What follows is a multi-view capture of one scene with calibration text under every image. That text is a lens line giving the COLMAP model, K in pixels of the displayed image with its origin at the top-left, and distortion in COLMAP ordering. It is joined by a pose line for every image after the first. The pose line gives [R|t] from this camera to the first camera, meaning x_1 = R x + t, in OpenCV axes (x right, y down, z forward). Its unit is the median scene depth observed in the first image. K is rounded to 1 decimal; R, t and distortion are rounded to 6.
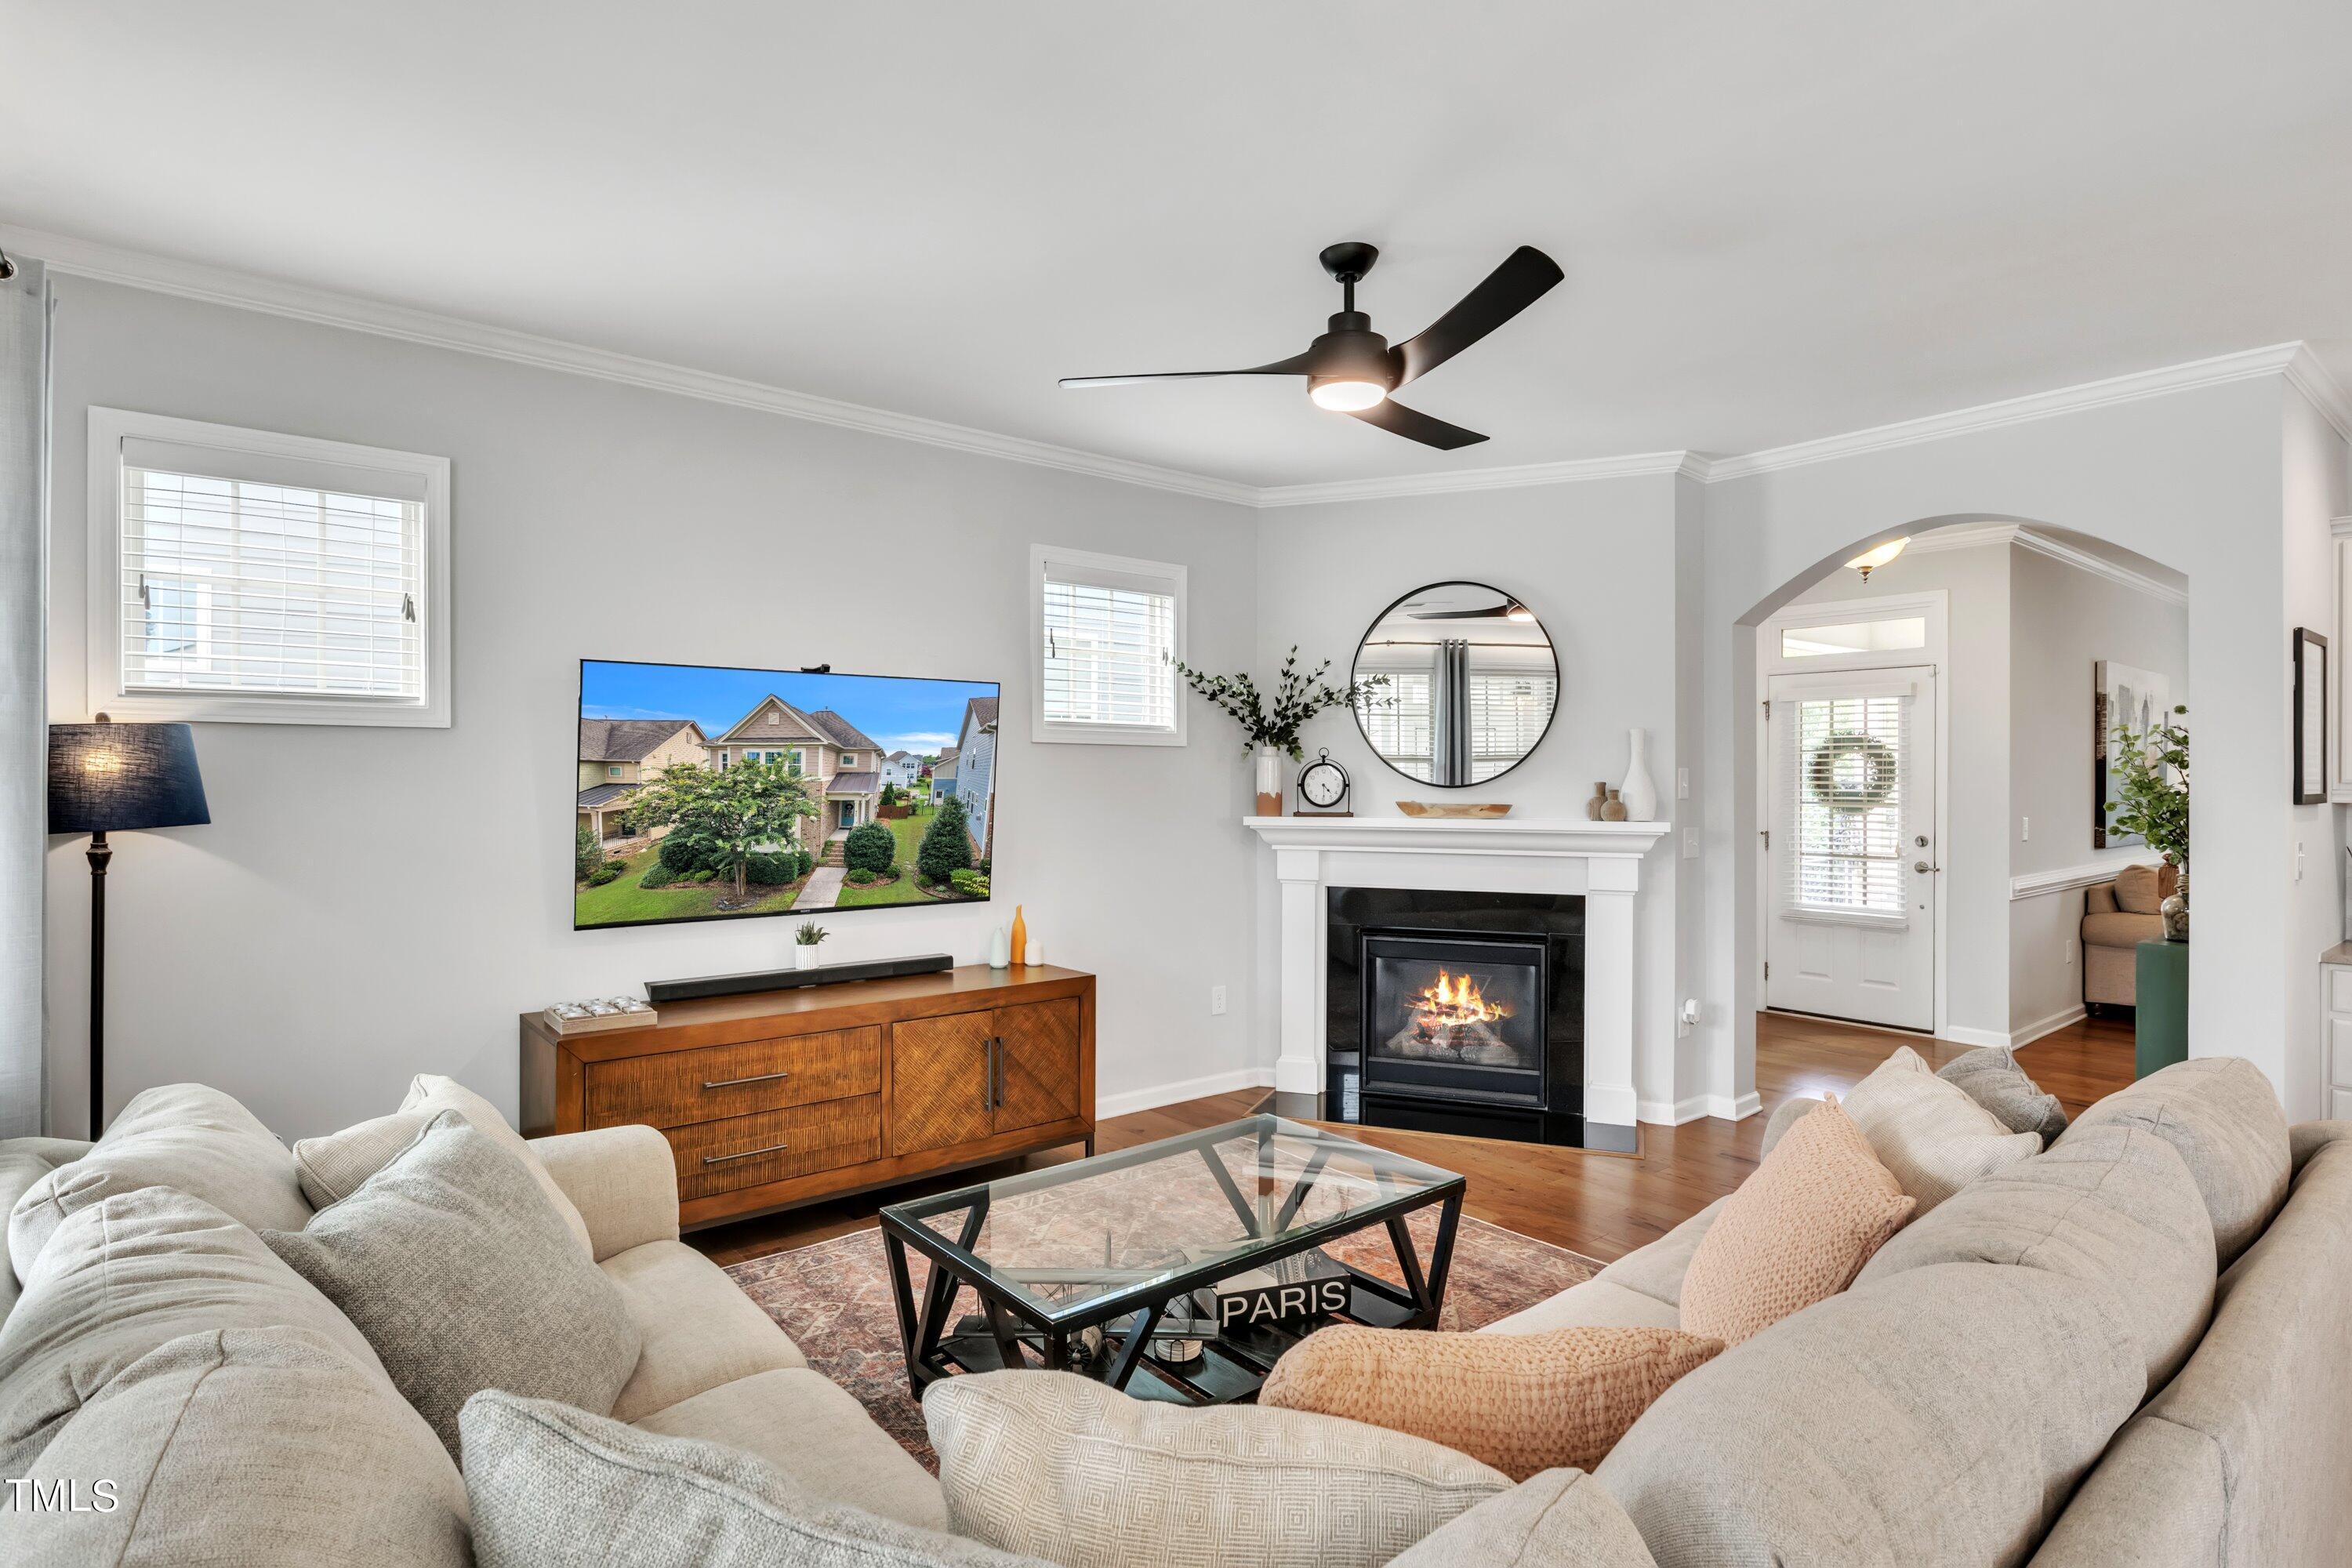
lens RADIAL K [[1219.3, 0, 1176.7], [0, 1219.3, 795.5], [0, 0, 1]] dist [-0.007275, -0.001039]
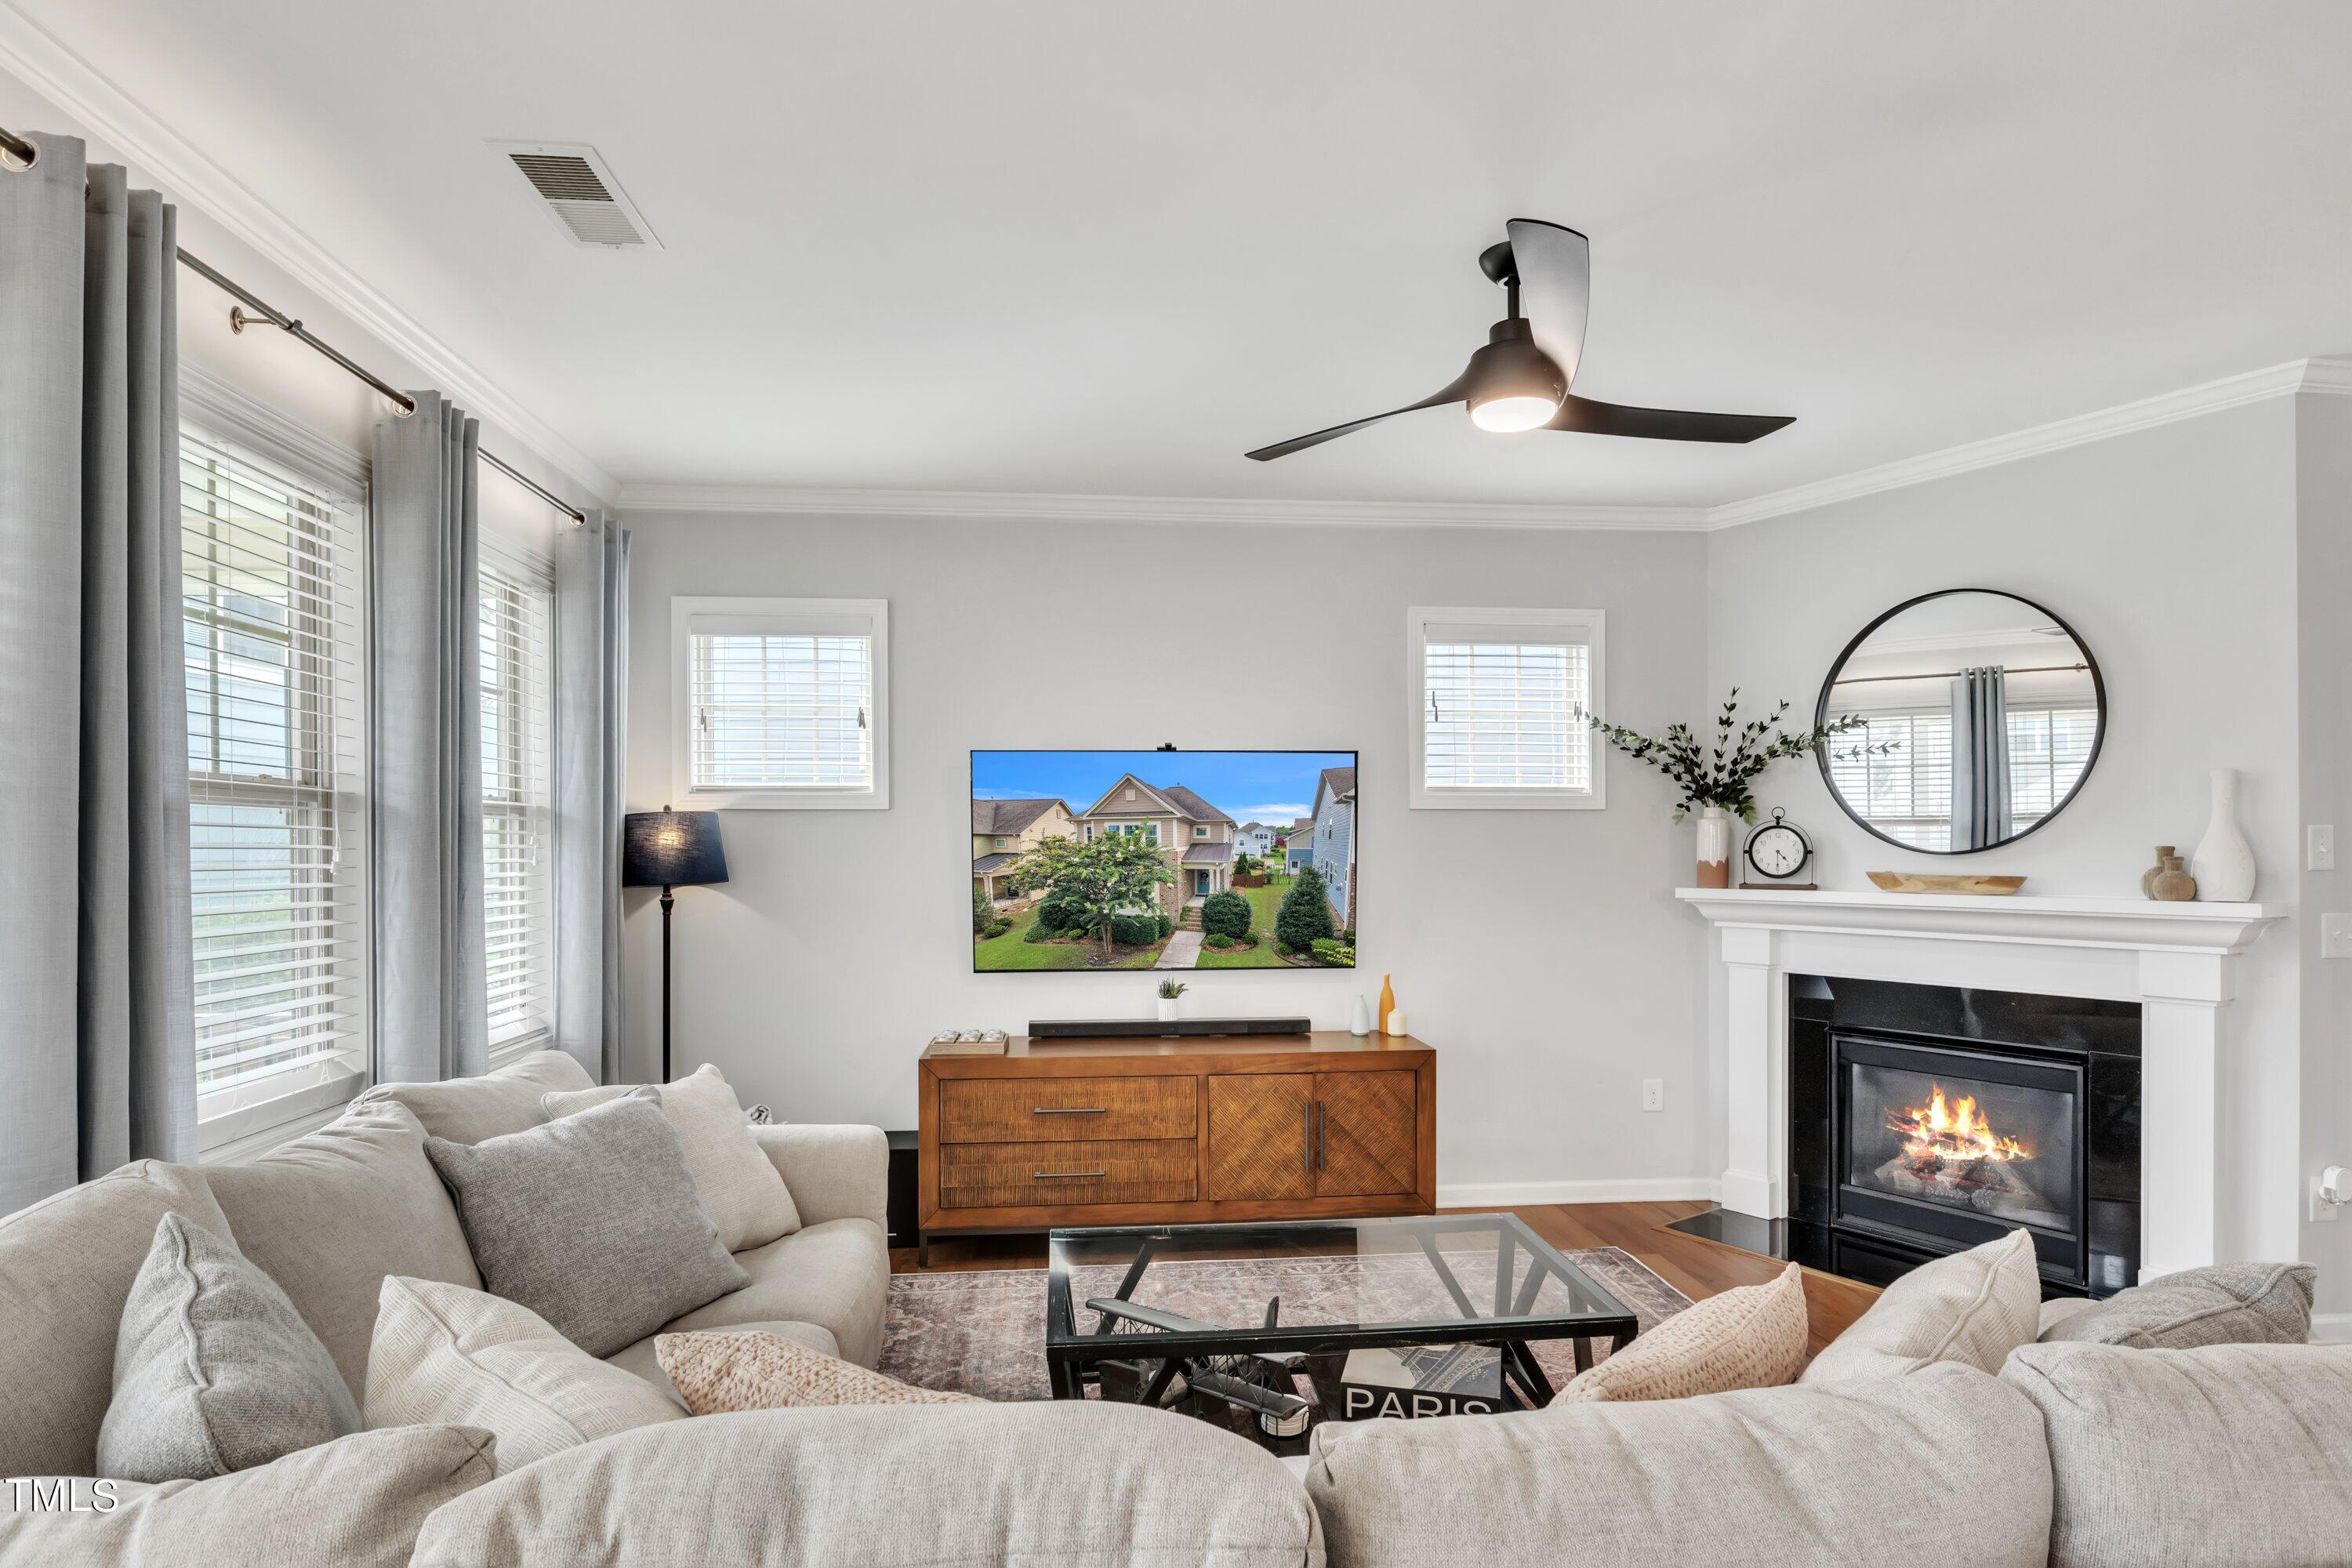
lens RADIAL K [[1229.9, 0, 1179.4], [0, 1229.9, 875.7], [0, 0, 1]] dist [0.000170, -0.001245]
pose [[0.821329, 0.006446, -0.570419, 0.313713], [-0.001493, 0.999957, 0.009151, 0.000814], [0.570454, -0.006664, 0.821303, 0.085281]]
